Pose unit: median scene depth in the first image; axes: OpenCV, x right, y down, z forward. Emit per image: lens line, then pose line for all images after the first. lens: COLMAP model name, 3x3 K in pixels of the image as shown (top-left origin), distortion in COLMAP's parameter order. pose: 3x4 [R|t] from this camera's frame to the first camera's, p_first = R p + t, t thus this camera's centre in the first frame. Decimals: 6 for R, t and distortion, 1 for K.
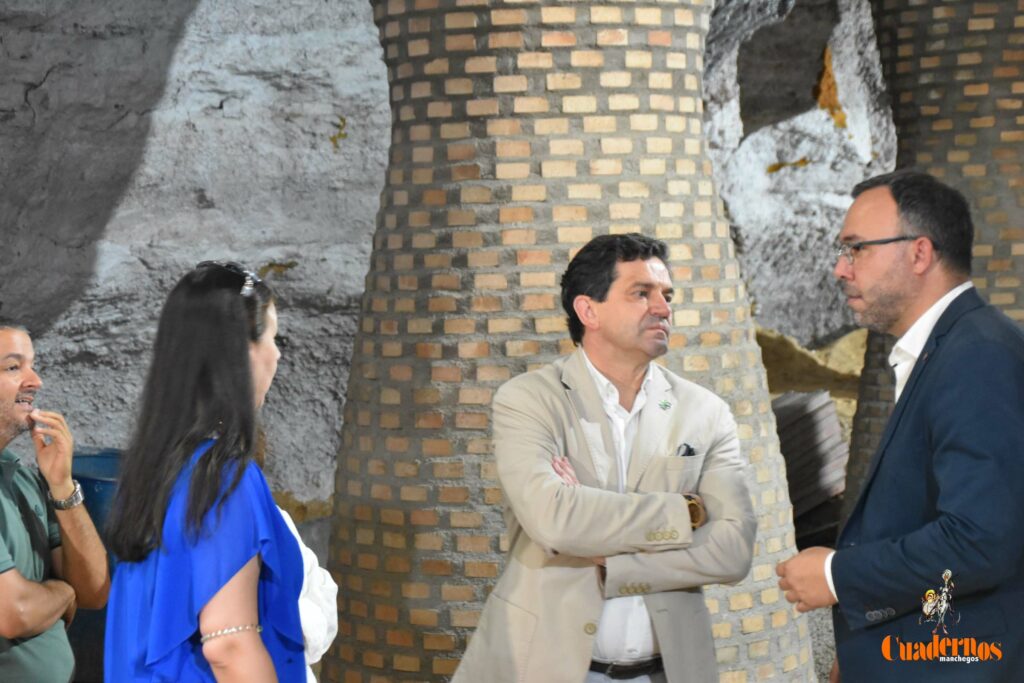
lens RADIAL K [[2463.9, 0, 493.3], [0, 2463.9, 349.1], [0, 0, 1]] dist [0.484874, 0.000000]
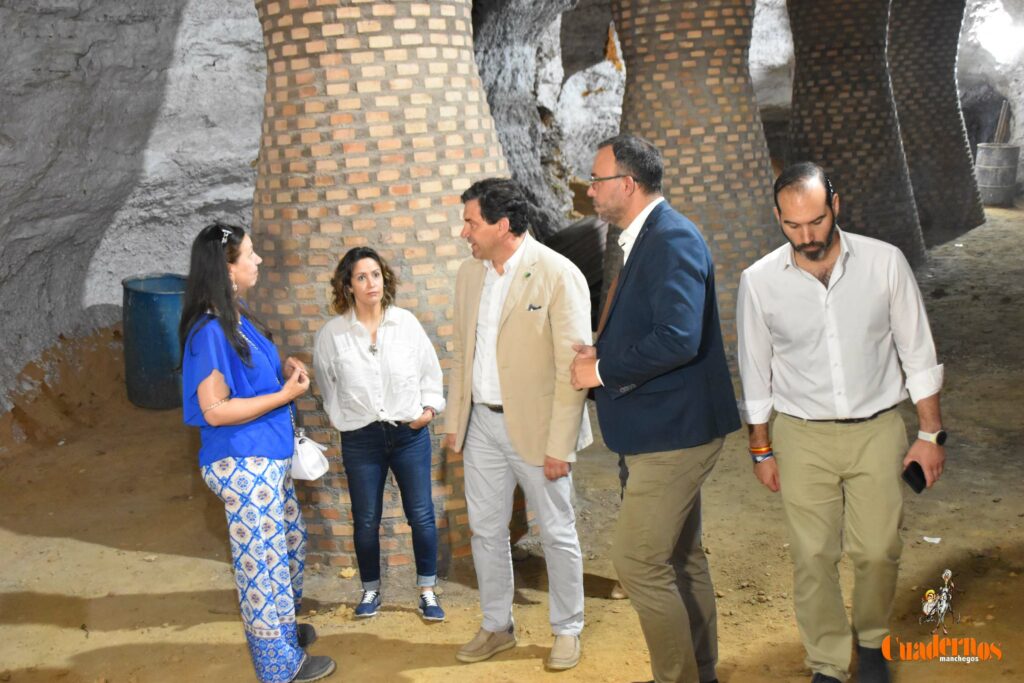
lens RADIAL K [[1192.9, 0, 499.5], [0, 1192.9, 338.7], [0, 0, 1]] dist [0.024320, 0.000000]
pose [[0.998828, -0.047084, 0.011190, 0.086218], [0.045391, 0.991636, 0.120819, -0.005810], [-0.016785, -0.120170, 0.992611, 0.260159]]
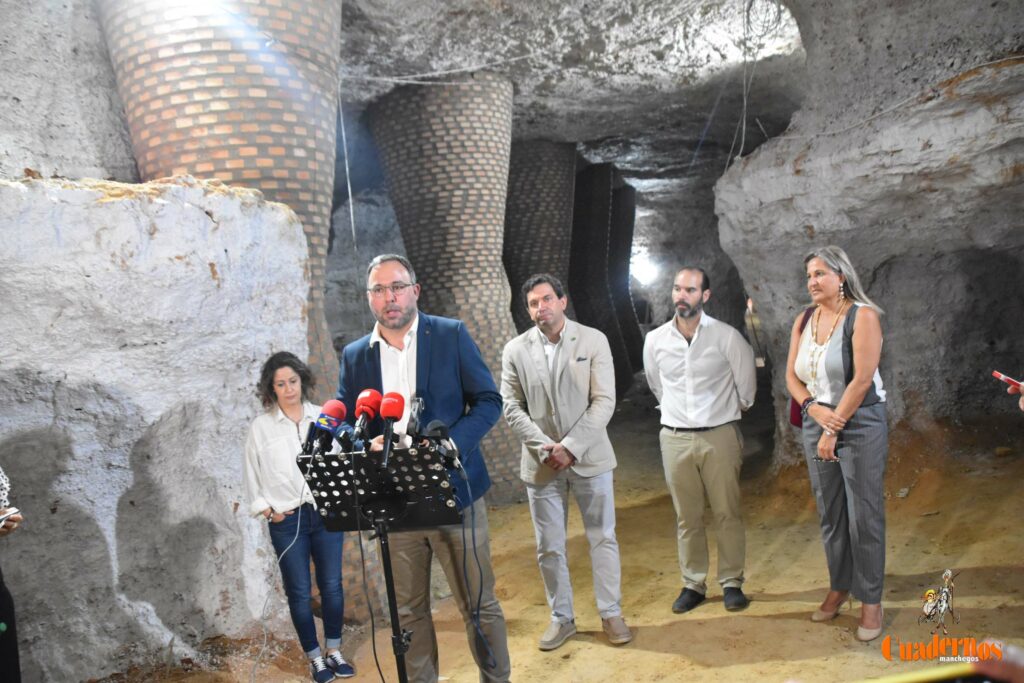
lens RADIAL K [[799.6, 0, 507.4], [0, 799.6, 342.2], [0, 0, 1]] dist [-0.133603, 0.037904]
pose [[0.957423, -0.076657, 0.278326, -0.248036], [0.084187, 0.996334, -0.015185, 0.010904], [-0.276141, 0.037969, 0.960367, -0.139864]]
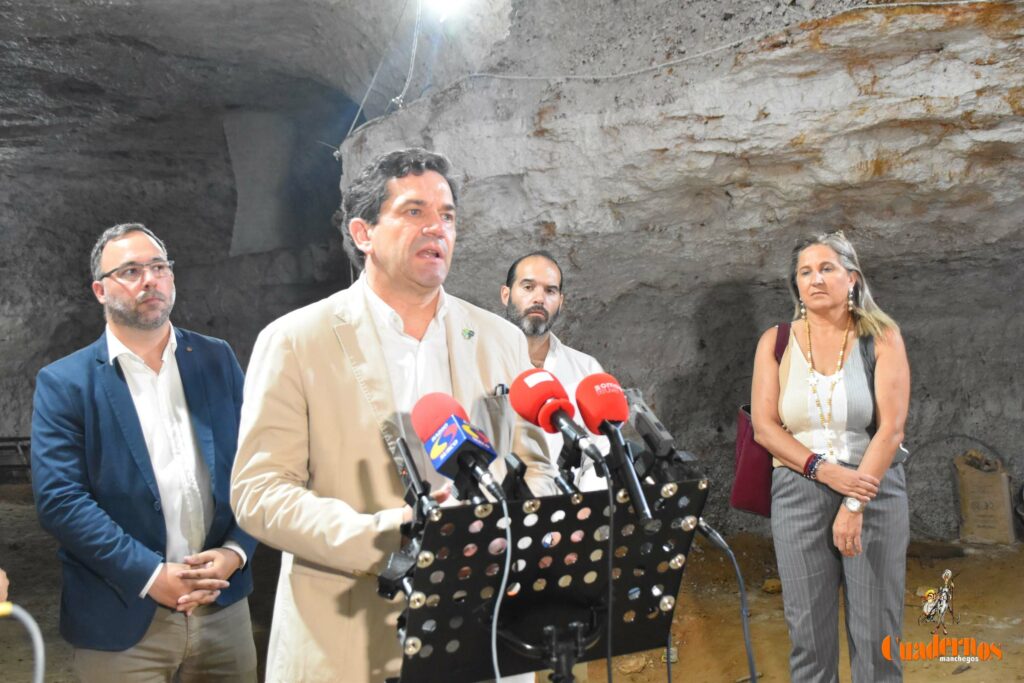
lens RADIAL K [[1414.9, 0, 535.5], [0, 1414.9, 388.9], [0, 0, 1]] dist [-0.007044, 0.000000]
pose [[0.569638, -0.016516, 0.821730, -0.437862], [0.067907, 0.997325, -0.027030, 0.032301], [-0.819086, 0.071199, 0.569236, 0.022236]]
